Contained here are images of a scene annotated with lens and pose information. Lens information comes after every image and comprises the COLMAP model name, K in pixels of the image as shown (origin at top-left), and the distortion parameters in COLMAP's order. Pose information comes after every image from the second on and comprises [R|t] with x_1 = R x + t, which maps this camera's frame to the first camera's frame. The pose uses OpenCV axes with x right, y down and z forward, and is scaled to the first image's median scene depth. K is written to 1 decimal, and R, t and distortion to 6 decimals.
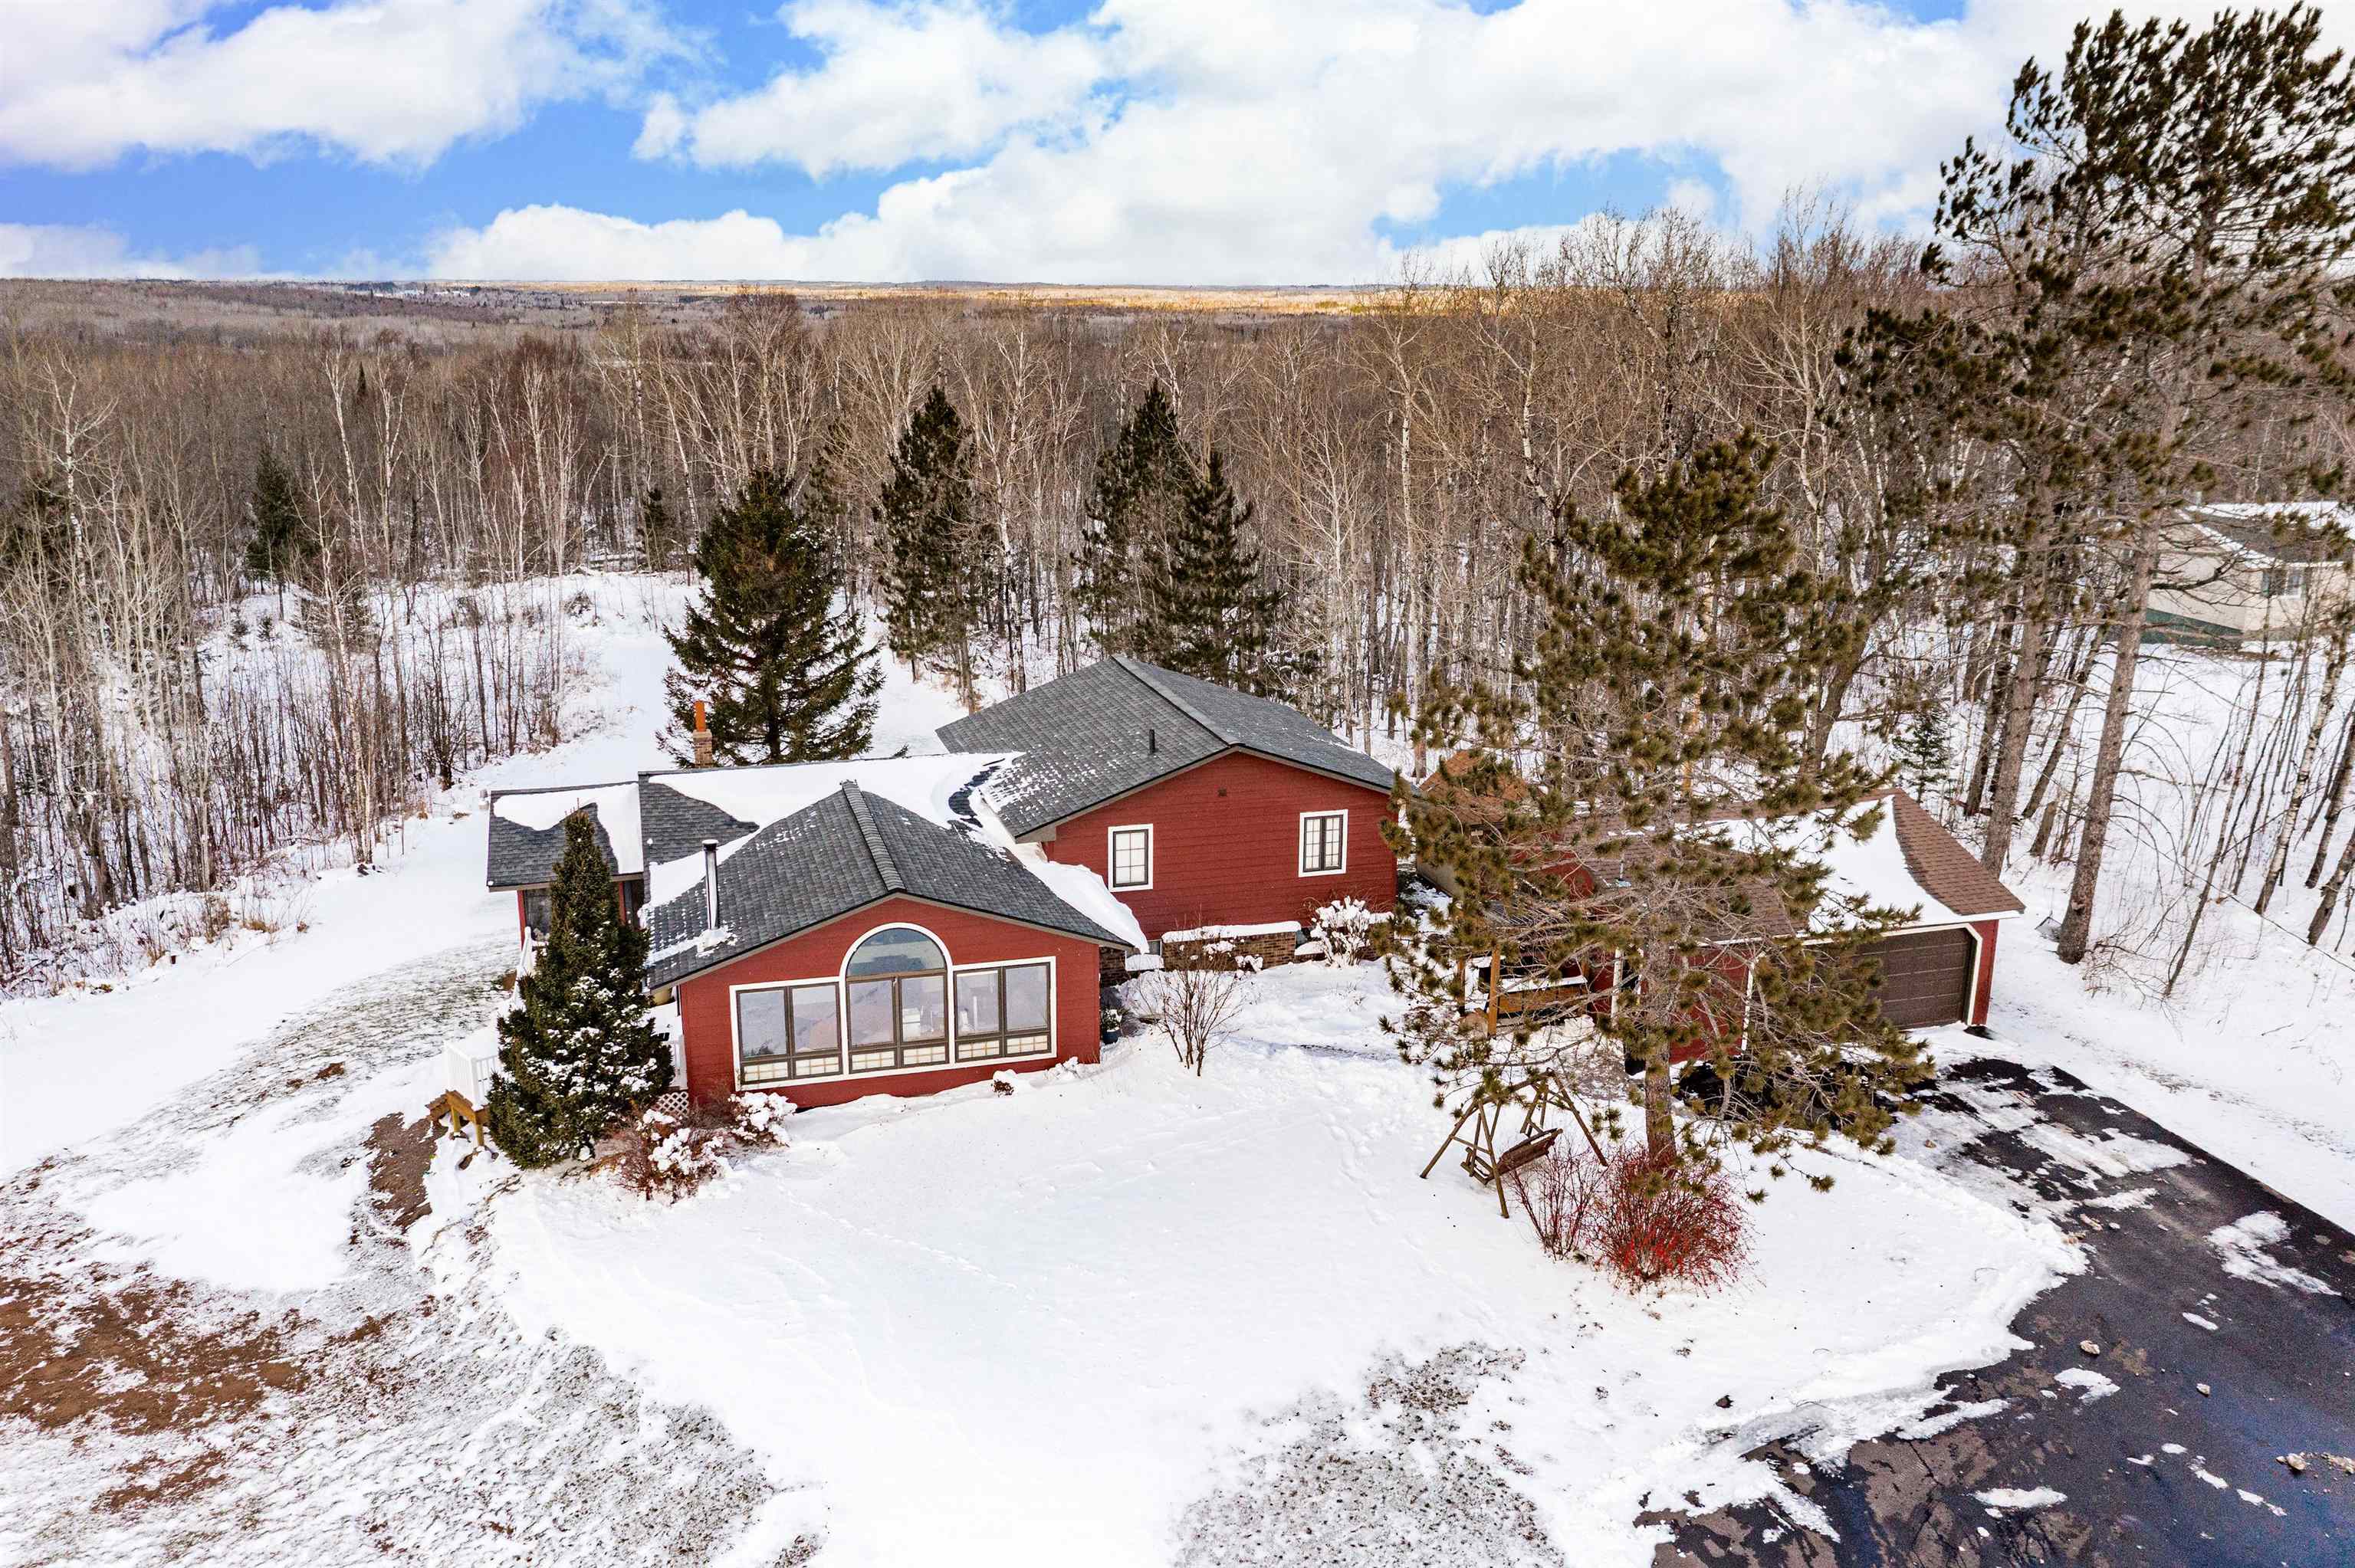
lens RADIAL K [[1873.2, 0, 1177.1], [0, 1873.2, 781.5], [0, 0, 1]] dist [-0.004145, -0.003411]
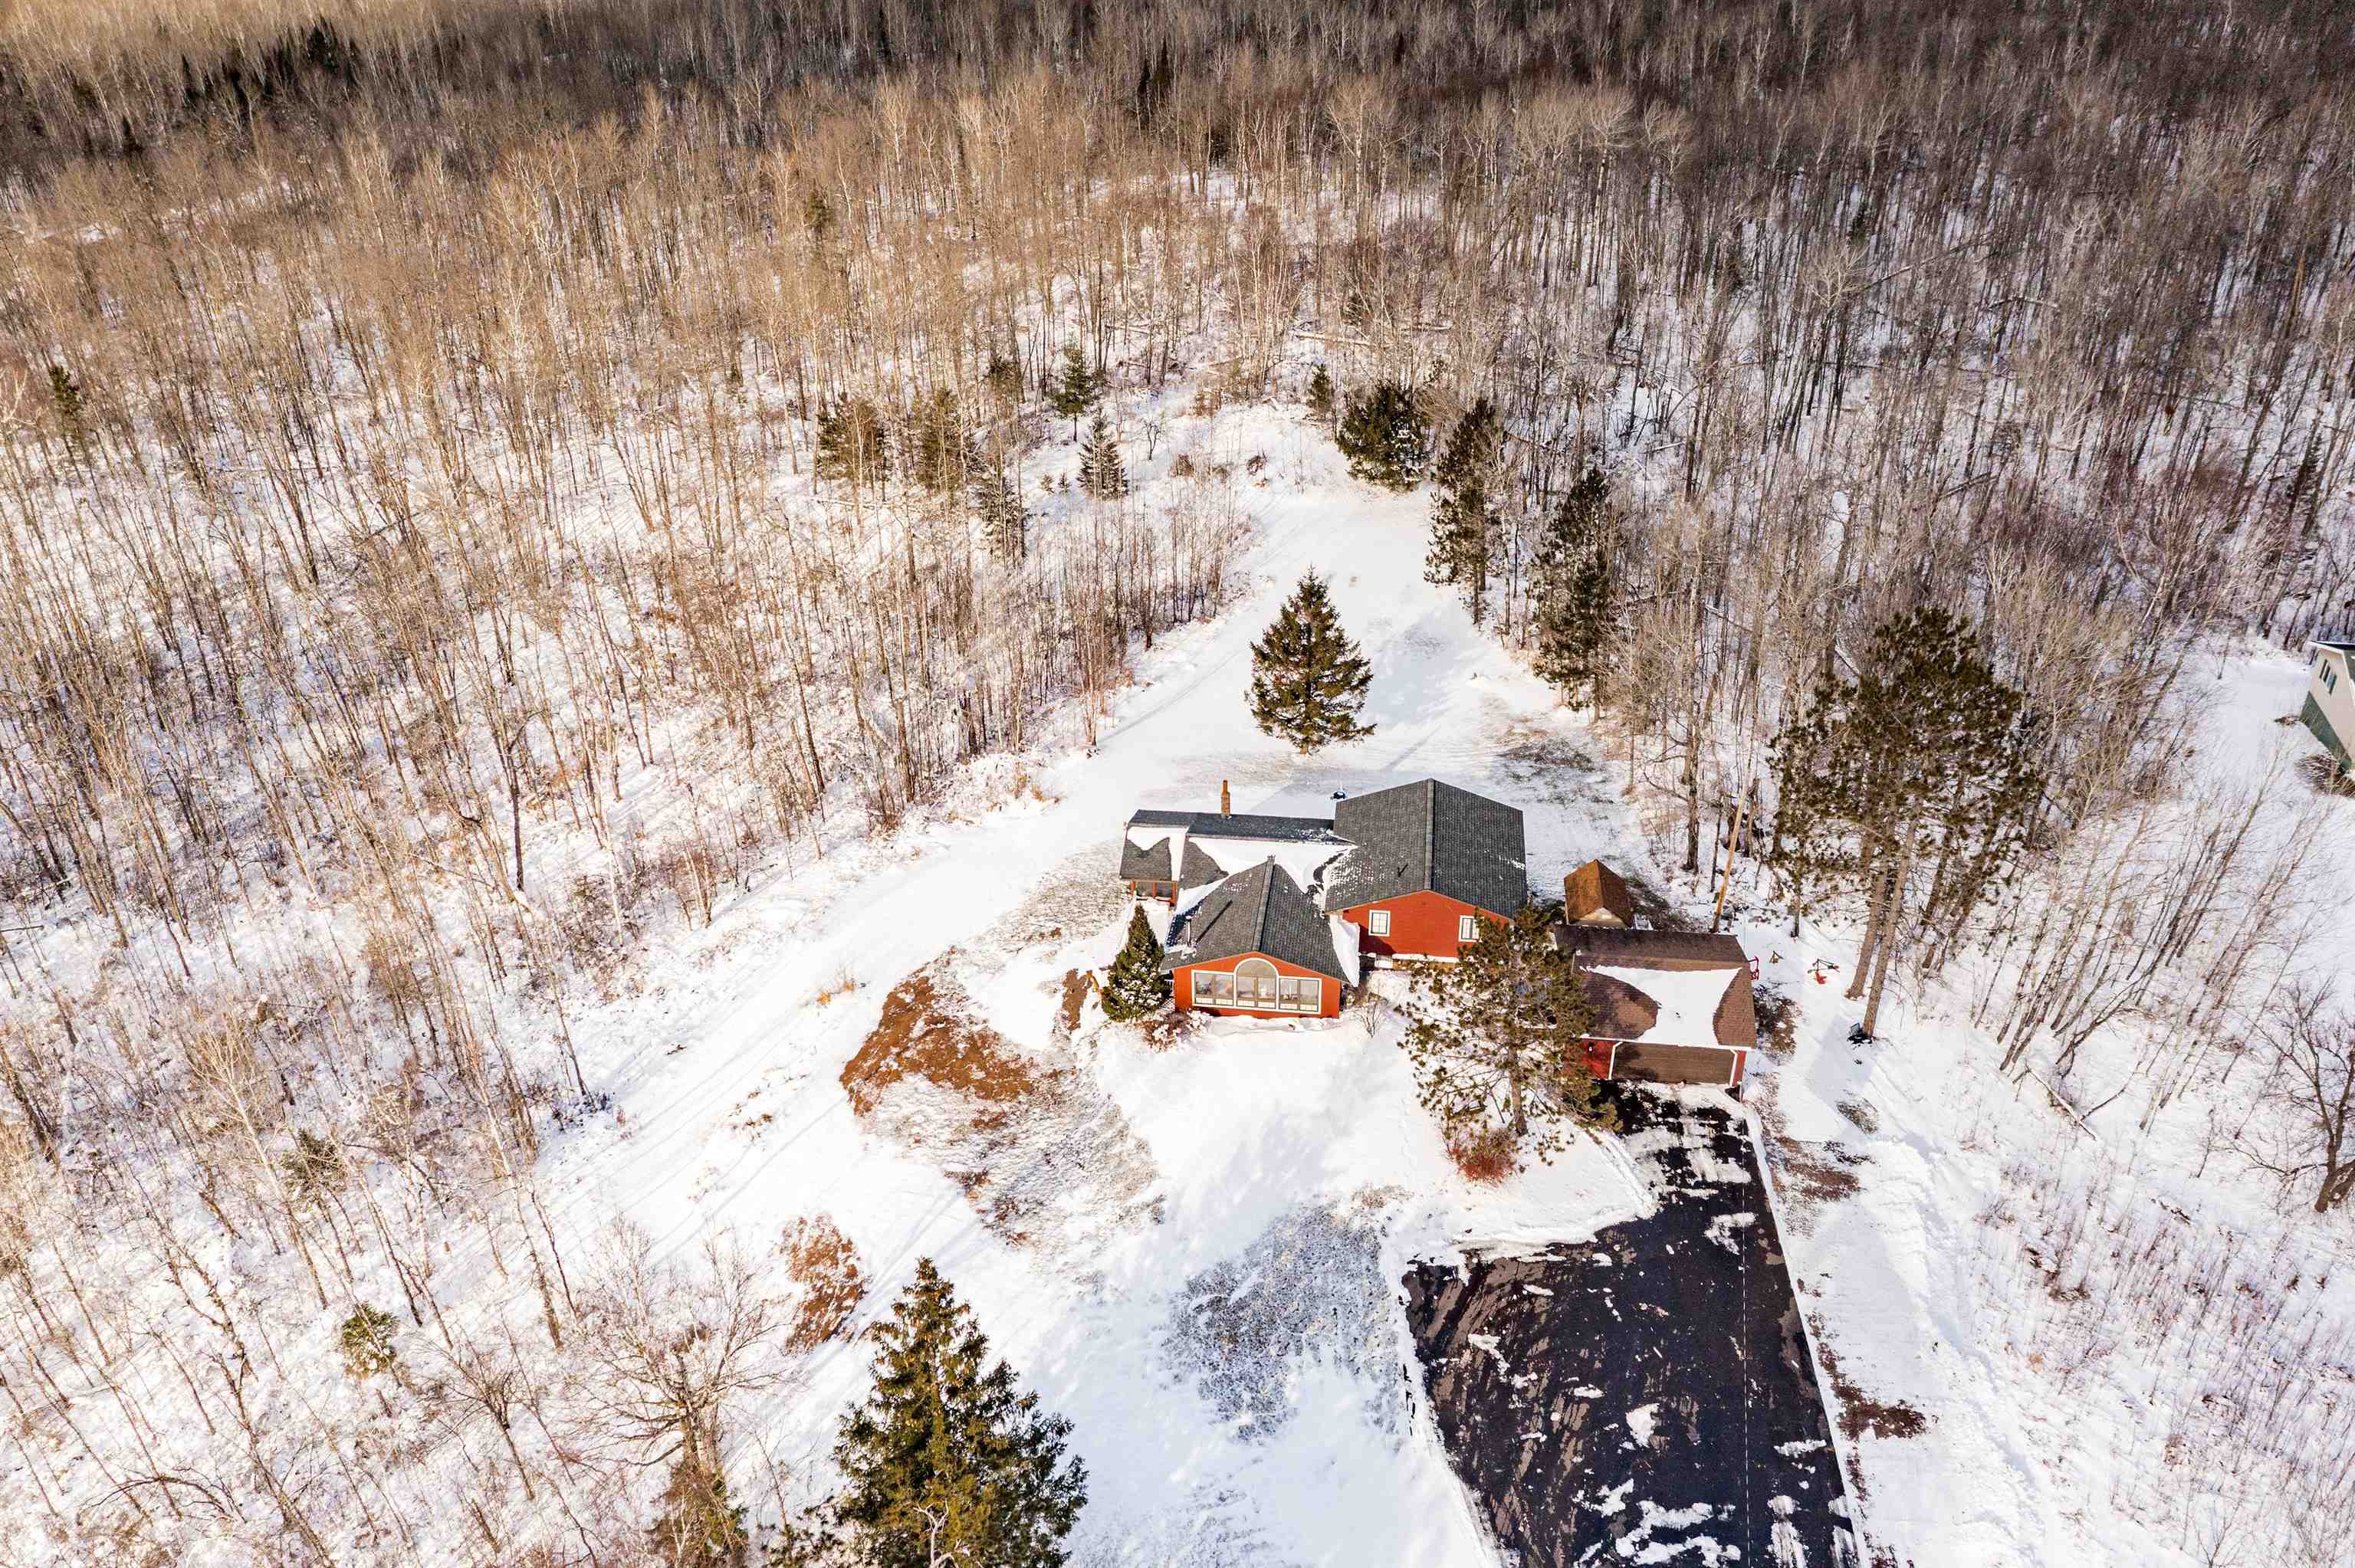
lens RADIAL K [[1873.2, 0, 1176.9], [0, 1873.2, 785.0], [0, 0, 1]] dist [-0.004145, -0.003411]
pose [[0.915316, 0.188067, -0.356128, 0.646889], [-0.080300, 0.951739, 0.296216, -0.945421], [0.394650, -0.242534, 0.886244, -1.297856]]
